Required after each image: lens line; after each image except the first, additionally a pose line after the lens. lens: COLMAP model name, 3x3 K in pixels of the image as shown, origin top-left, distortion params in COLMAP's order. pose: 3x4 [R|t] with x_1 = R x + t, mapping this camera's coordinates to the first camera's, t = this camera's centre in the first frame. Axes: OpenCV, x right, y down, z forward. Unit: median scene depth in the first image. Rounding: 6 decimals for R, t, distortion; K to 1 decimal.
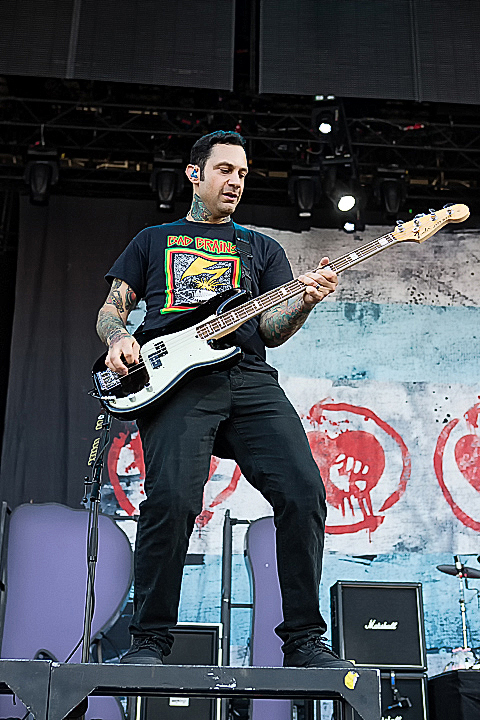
lens RADIAL K [[956.2, 0, 229.1], [0, 956.2, 343.4], [0, 0, 1]] dist [0.010285, 0.000000]
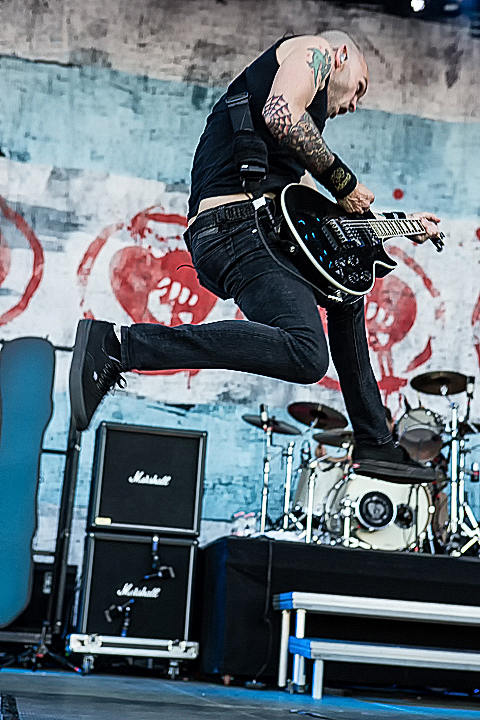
lens RADIAL K [[1153.7, 0, 236.0], [0, 1153.7, 361.7], [0, 0, 1]] dist [0.104608, 0.000000]
pose [[0.992253, 0.080619, 0.094522, 0.090181], [-0.094936, 0.982809, 0.158348, 0.027158], [-0.080131, -0.166095, 0.982849, 0.044419]]
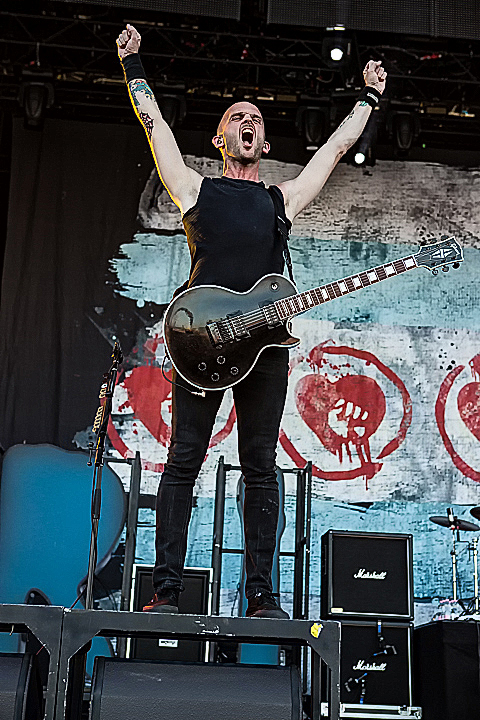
lens RADIAL K [[1049.1, 0, 229.6], [0, 1049.1, 336.8], [0, 0, 1]] dist [0.044917, 0.000000]
pose [[0.999590, 0.028645, 0.000364, 0.002092], [-0.028594, 0.996841, 0.074103, -0.023192], [0.001760, -0.074083, 0.997251, -0.060987]]
